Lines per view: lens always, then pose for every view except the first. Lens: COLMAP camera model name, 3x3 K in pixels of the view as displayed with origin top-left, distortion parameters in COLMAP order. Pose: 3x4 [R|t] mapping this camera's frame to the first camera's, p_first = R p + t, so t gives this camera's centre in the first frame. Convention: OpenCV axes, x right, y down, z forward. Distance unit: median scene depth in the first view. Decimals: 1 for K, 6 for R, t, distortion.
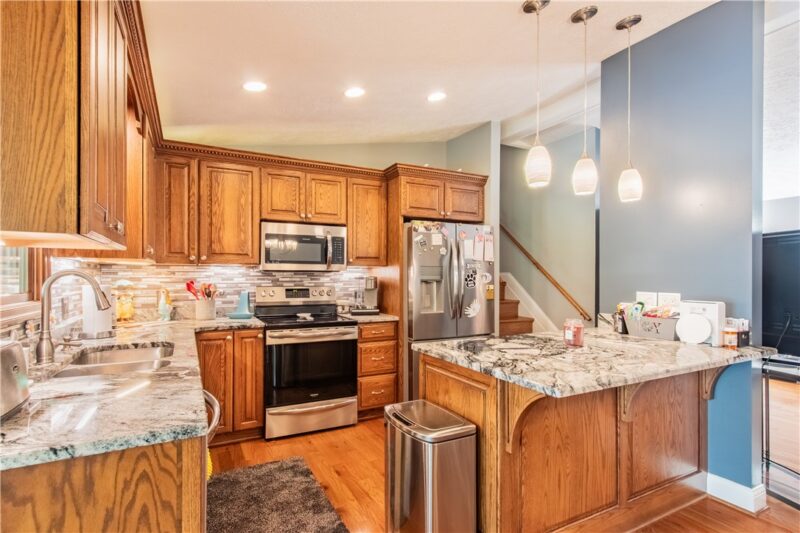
lens RADIAL K [[384.6, 0, 397.8], [0, 384.6, 274.9], [0, 0, 1]] dist [0.000076, -0.000020]
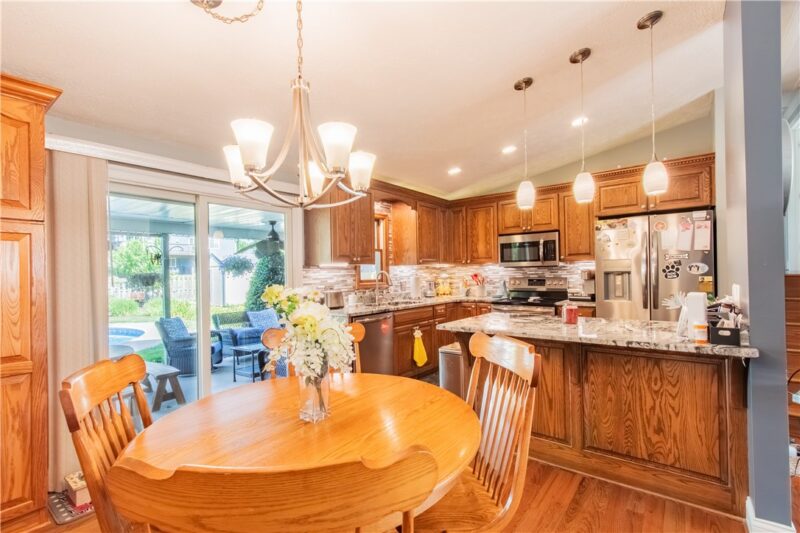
lens RADIAL K [[384.6, 0, 399.2], [0, 384.6, 269.7], [0, 0, 1]] dist [0.000076, -0.000020]
pose [[0.418393, -0.017674, -0.908094, 0.815126], [0.024220, 0.999672, -0.008298, 0.001101], [0.907943, -0.018522, 0.418684, -0.029826]]
